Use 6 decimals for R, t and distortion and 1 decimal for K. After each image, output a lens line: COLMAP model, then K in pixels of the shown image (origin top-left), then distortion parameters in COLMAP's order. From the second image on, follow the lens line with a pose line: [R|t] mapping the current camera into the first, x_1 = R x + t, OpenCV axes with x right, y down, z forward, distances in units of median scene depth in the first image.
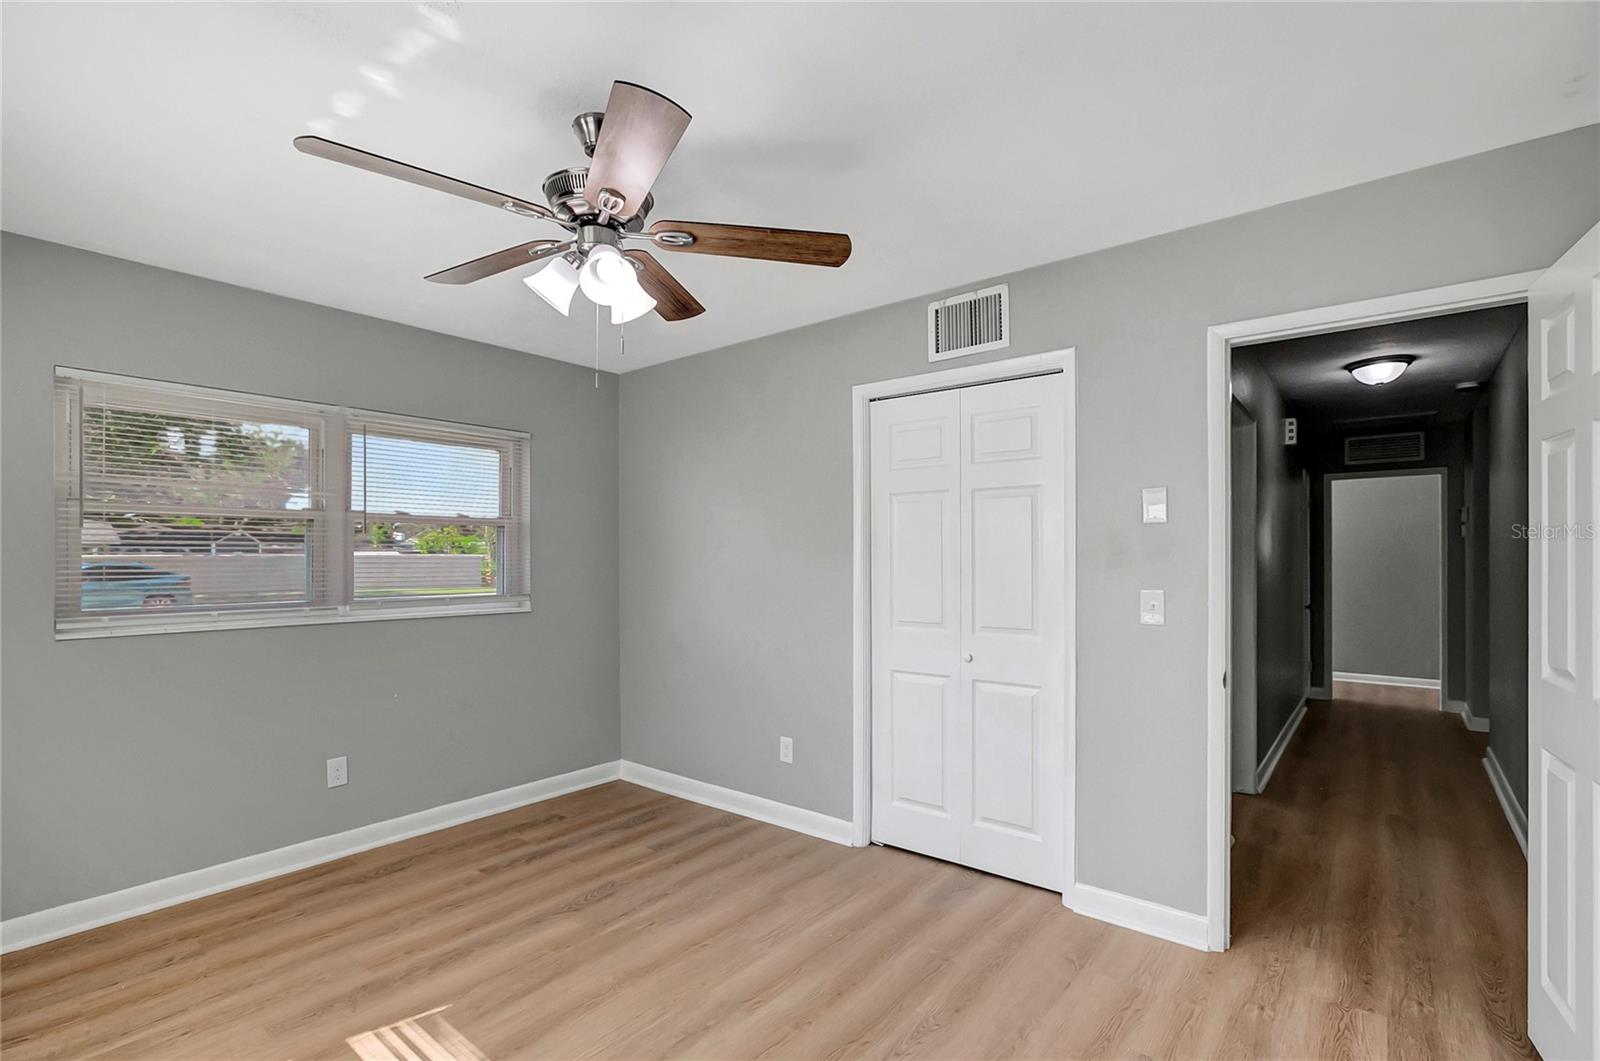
lens RADIAL K [[732.9, 0, 777.9], [0, 732.9, 561.3], [0, 0, 1]] dist [-0.010417, 0.002857]
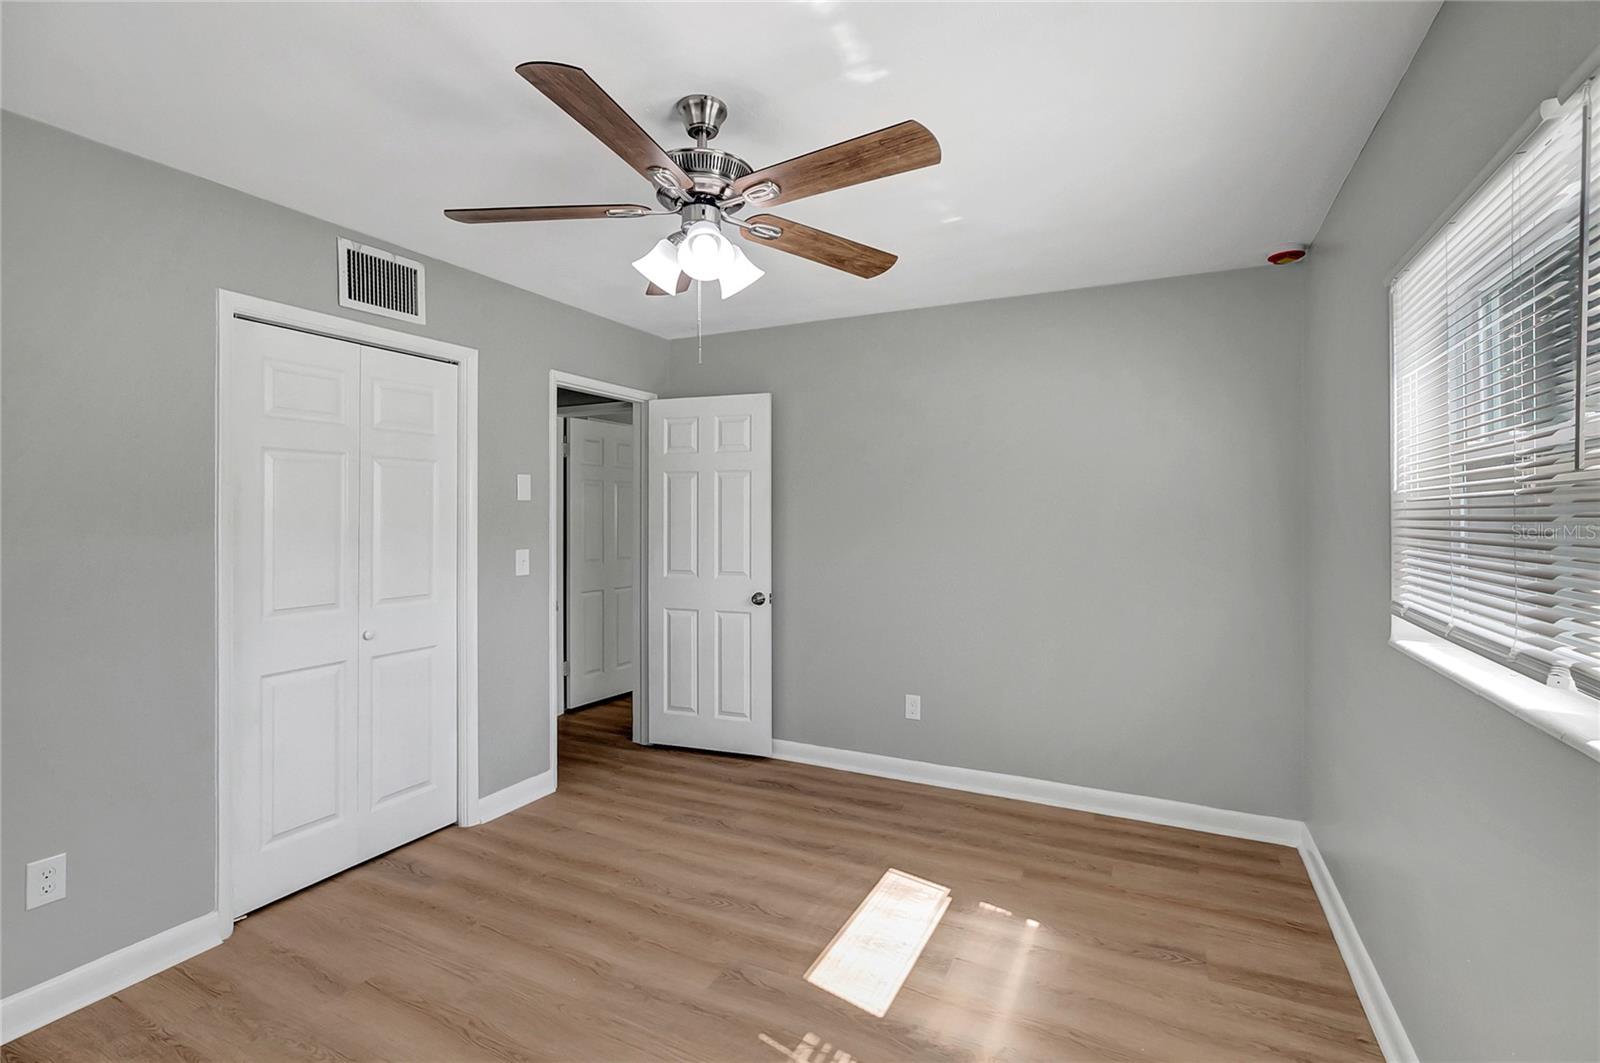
lens RADIAL K [[732.9, 0, 800.8], [0, 732.9, 520.2], [0, 0, 1]] dist [-0.010417, 0.002857]
pose [[-0.226354, -0.006126, 0.974026, -0.819459], [0.007180, 0.999943, 0.007958, -0.020342], [-0.974019, 0.008795, -0.226297, 0.713336]]
